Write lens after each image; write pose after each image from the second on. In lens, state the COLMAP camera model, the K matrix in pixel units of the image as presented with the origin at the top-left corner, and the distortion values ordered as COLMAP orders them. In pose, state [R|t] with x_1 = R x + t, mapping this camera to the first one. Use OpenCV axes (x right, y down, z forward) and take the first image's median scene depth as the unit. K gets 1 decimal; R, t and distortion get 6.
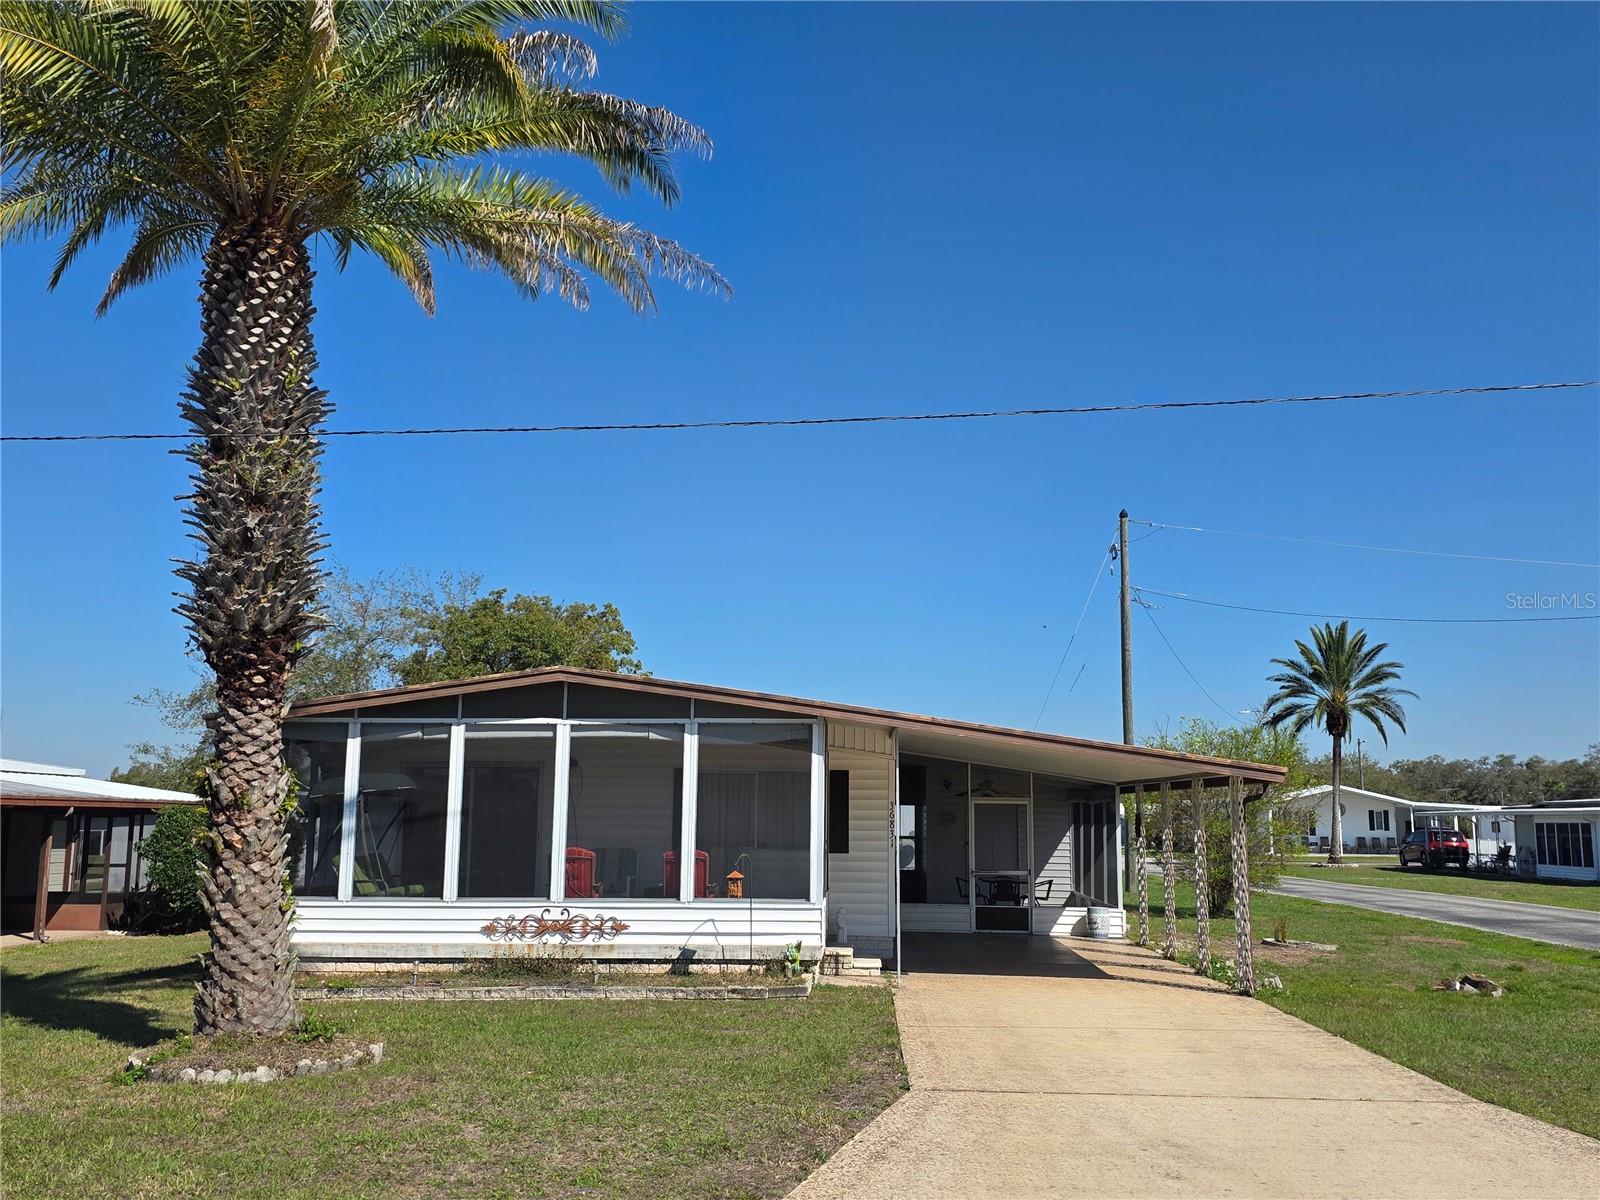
lens RADIAL K [[1473.4, 0, 802.5], [0, 1473.4, 594.2], [0, 0, 1]] dist [0.051900, 0.000000]
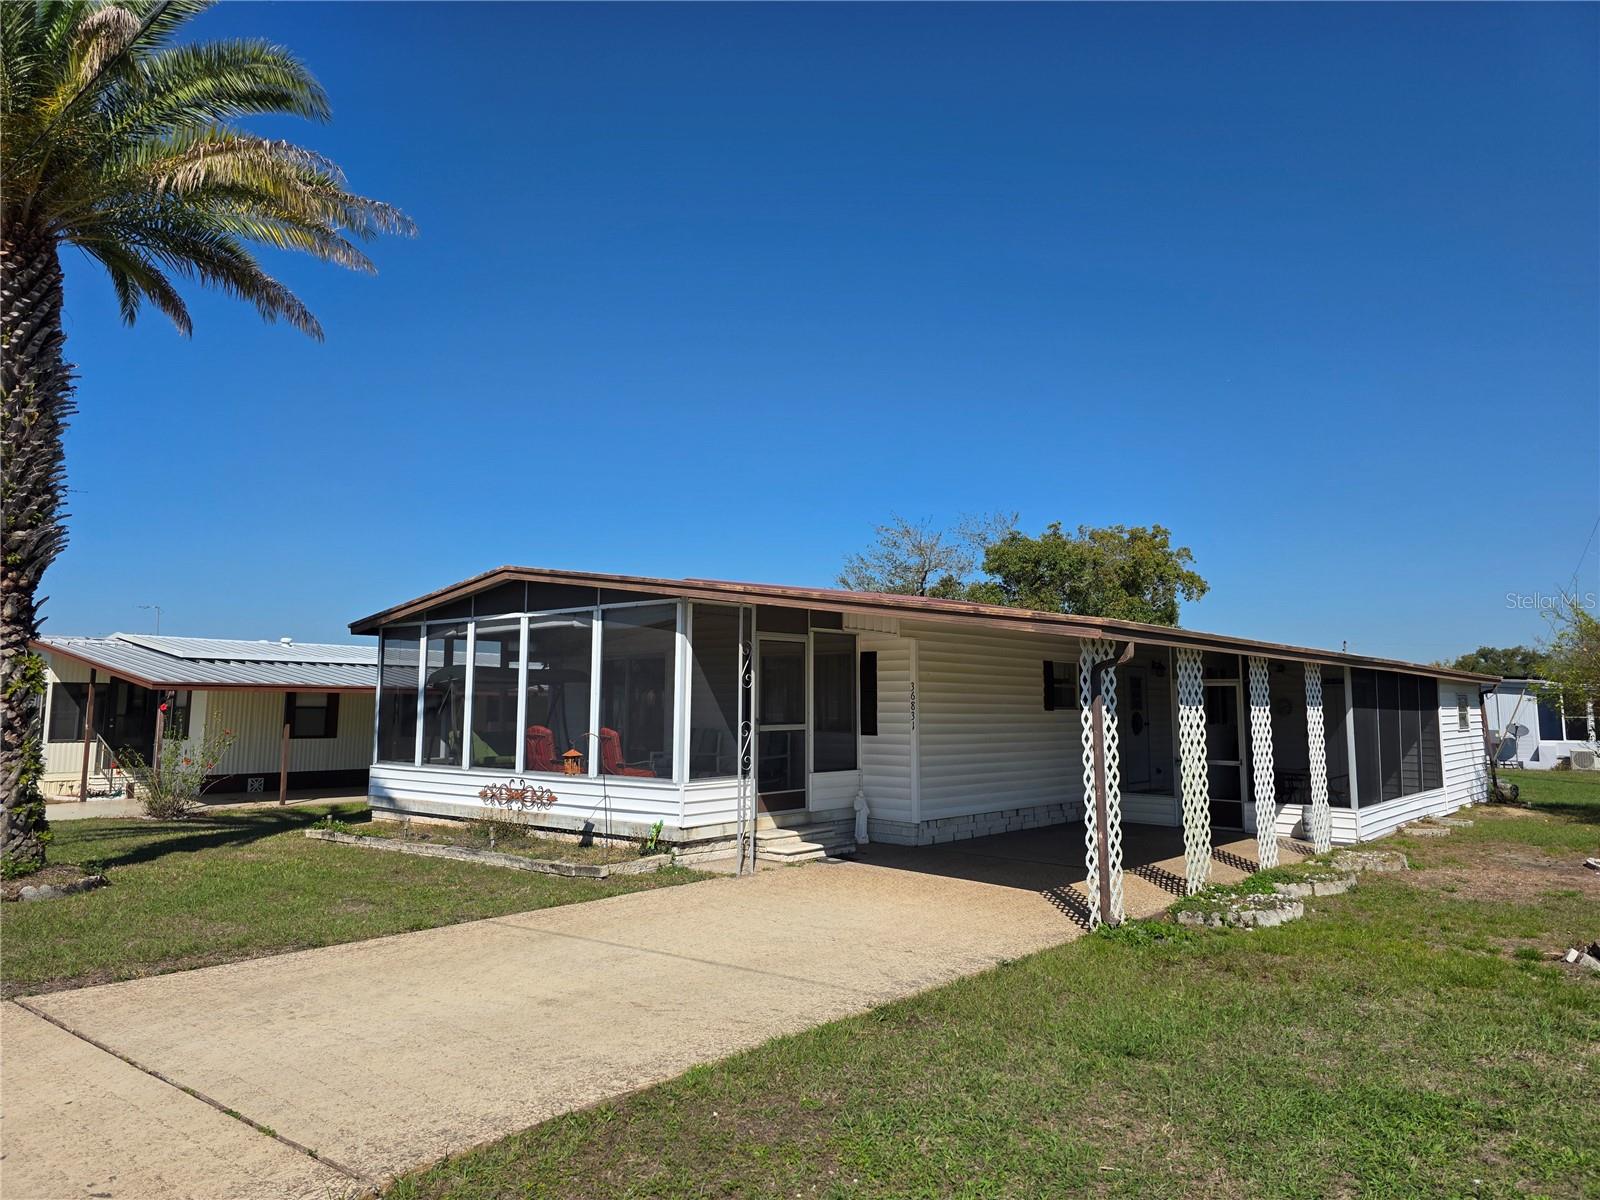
lens RADIAL K [[1067.1, 0, 801.9], [0, 1067.1, 578.4], [0, 0, 1]] dist [0.057531, -0.033035]
pose [[0.782678, -0.077673, -0.617561, 0.520177], [0.093671, 0.995582, -0.006501, 0.084716], [0.615338, -0.052760, 0.786496, 0.493277]]
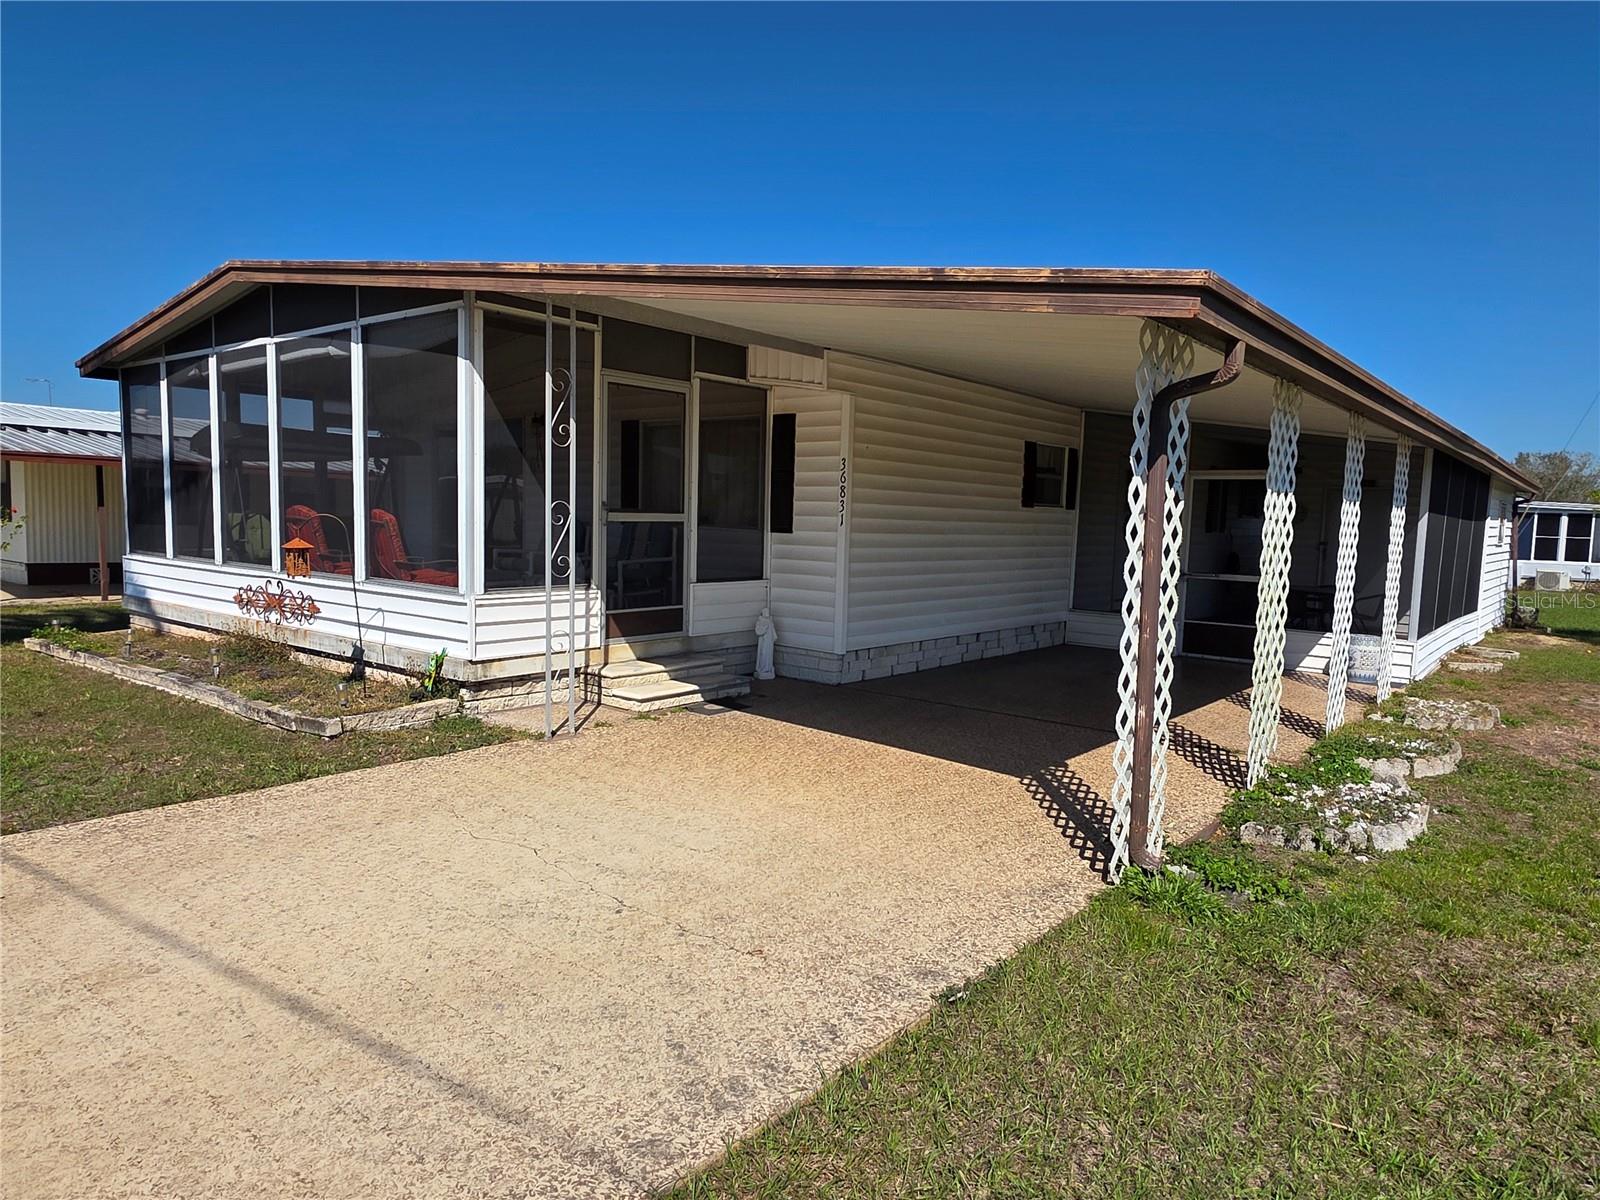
lens RADIAL K [[1015.3, 0, 807.1], [0, 1015.3, 610.0], [0, 0, 1]] dist [0.003190, 0.001536]
pose [[0.802580, 0.071007, -0.592303, 0.384569], [0.065221, 0.976494, 0.205440, 0.133877], [0.592968, -0.203513, 0.779084, 0.737427]]
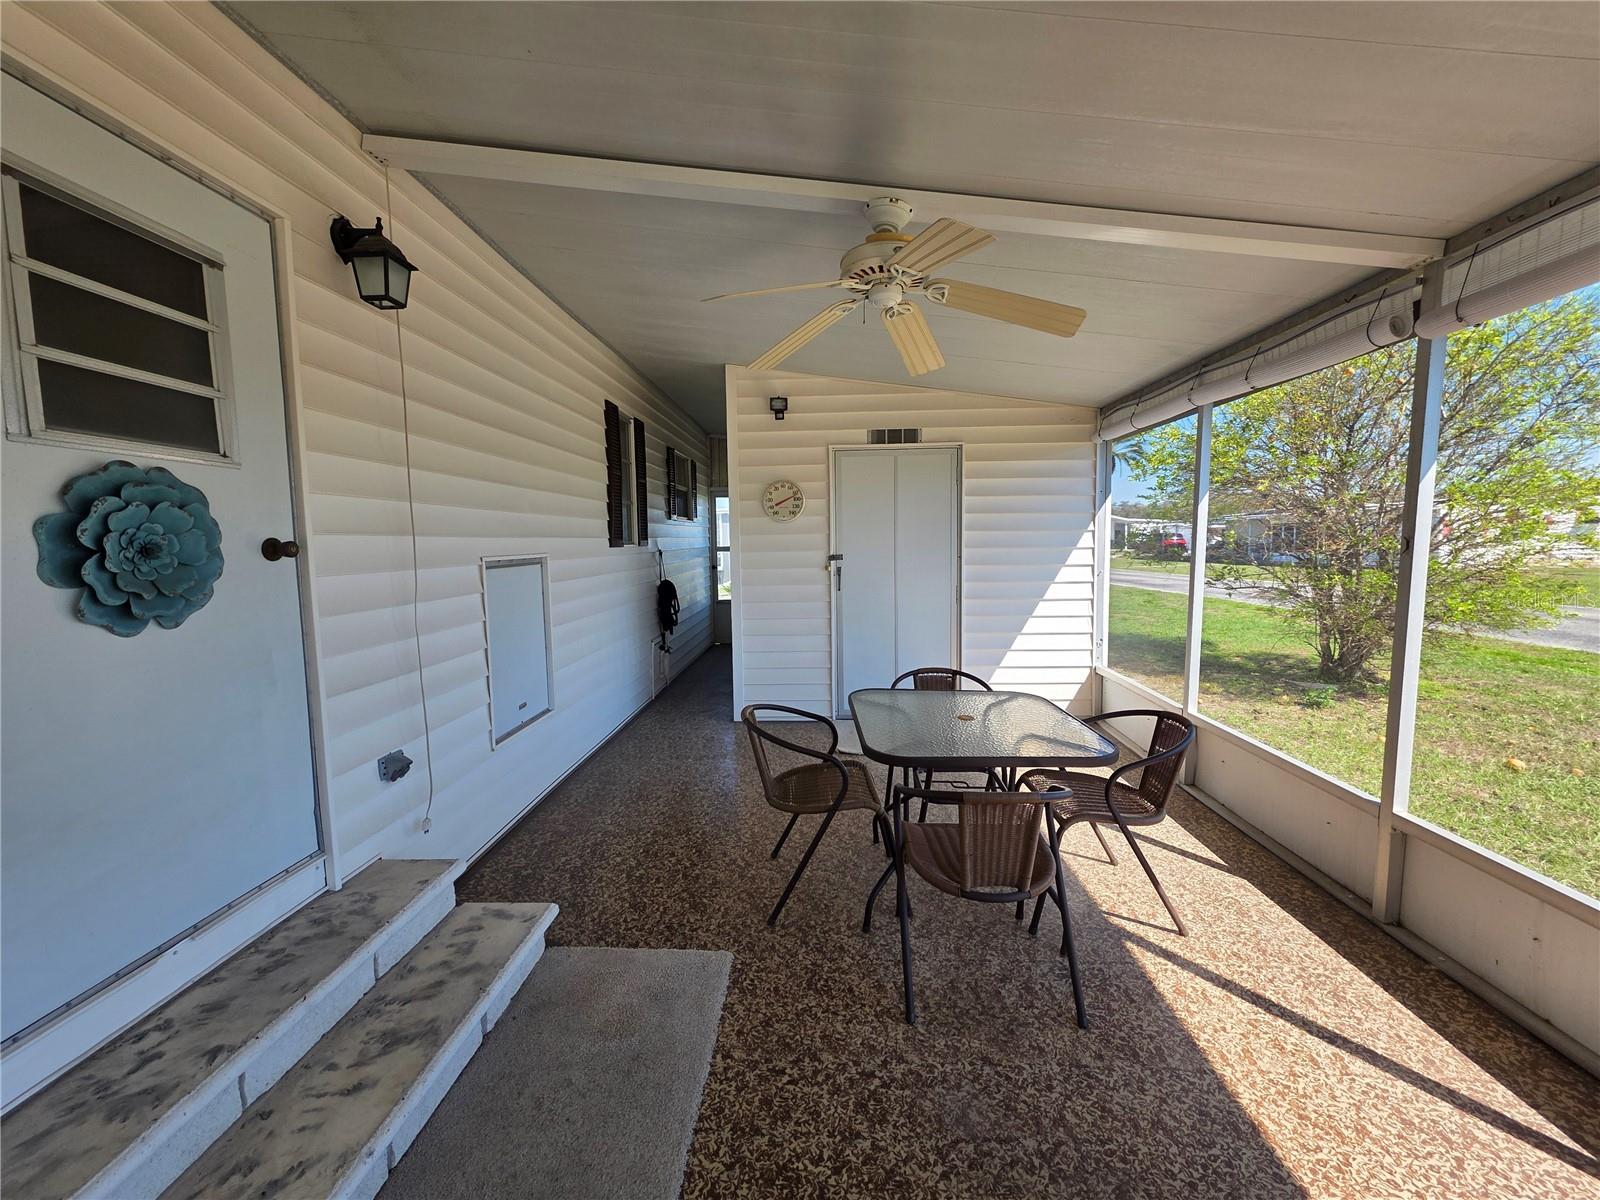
lens RADIAL K [[638.3, 0, 799.2], [0, 638.3, 589.5], [0, 0, 1]] dist [0.003477, 0.000421]
pose [[0.999652, -0.023955, -0.011001, 0.187370], [0.025823, 0.973780, 0.226022, 0.248237], [0.005298, -0.226228, 0.974060, 1.489725]]
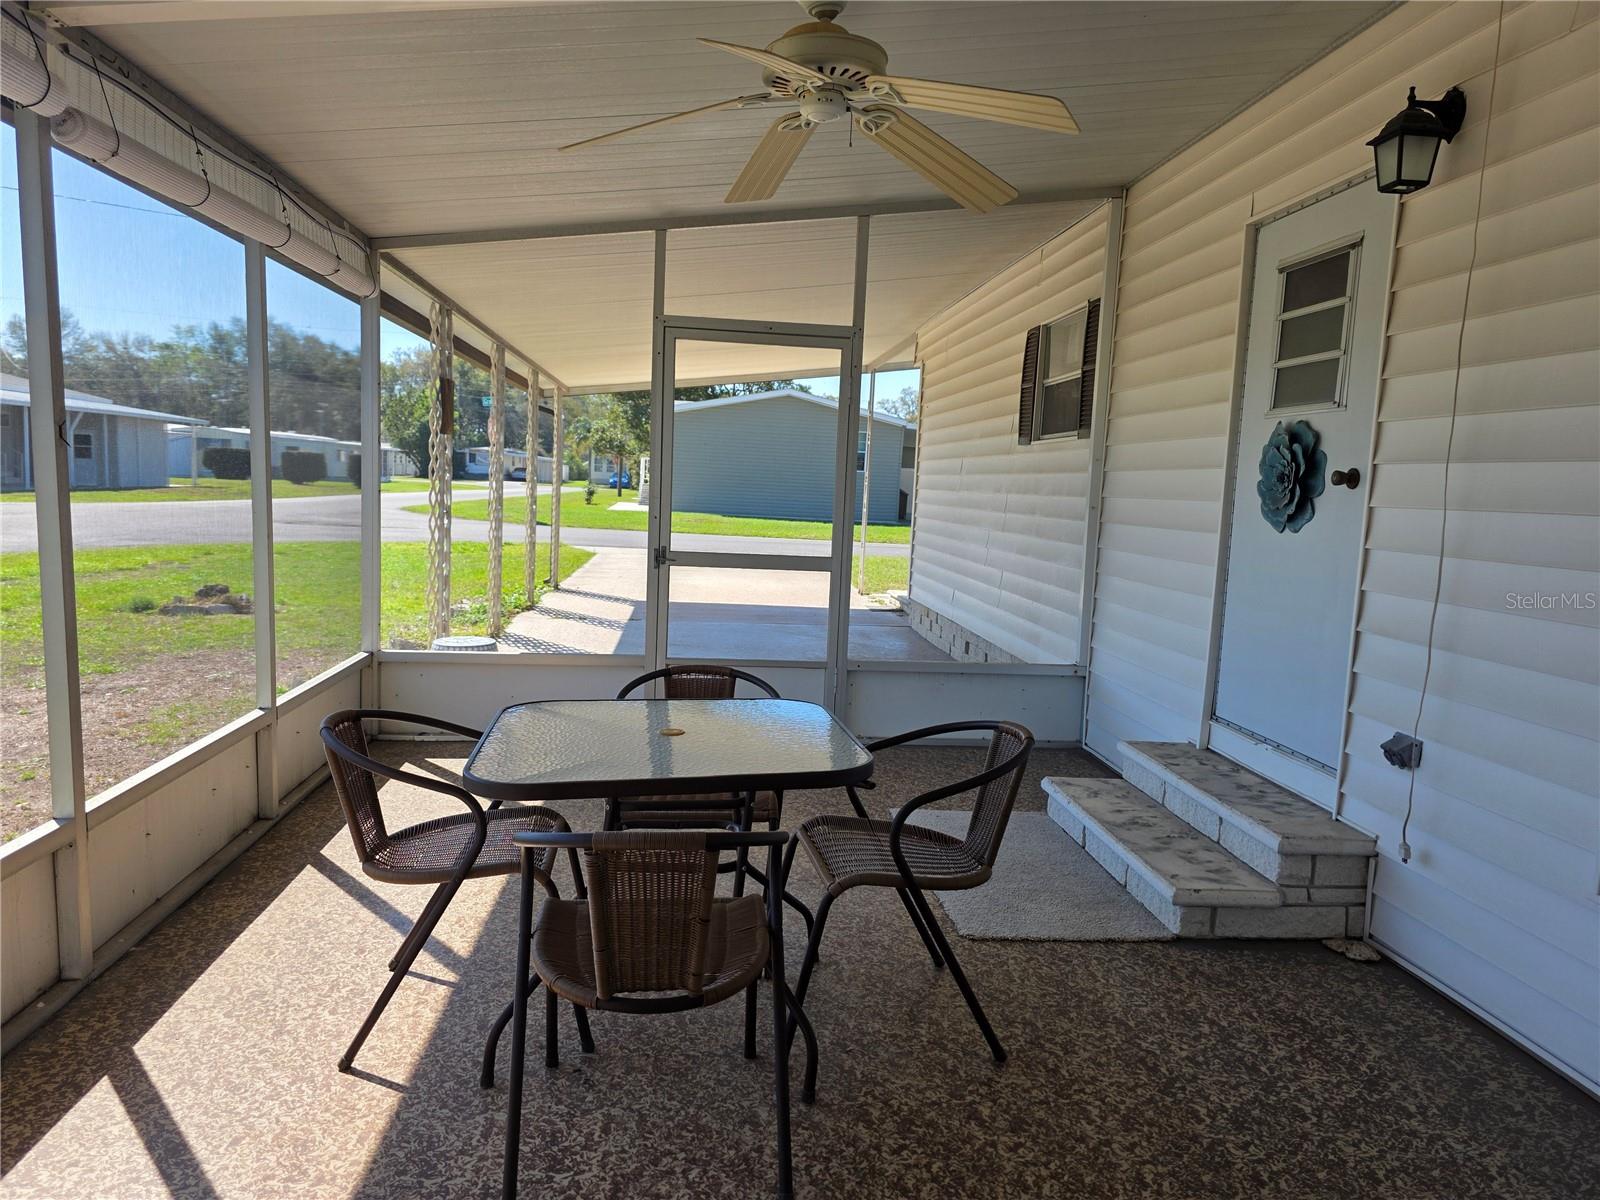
lens RADIAL K [[1067.1, 0, 800.9], [0, 1067.1, 597.2], [0, 0, 1]] dist [0.057531, -0.033035]
pose [[-0.989263, -0.037844, -0.141163, 0.230707], [-0.031829, 0.998497, -0.044626, 0.302276], [0.142640, -0.039654, -0.988980, 1.803738]]
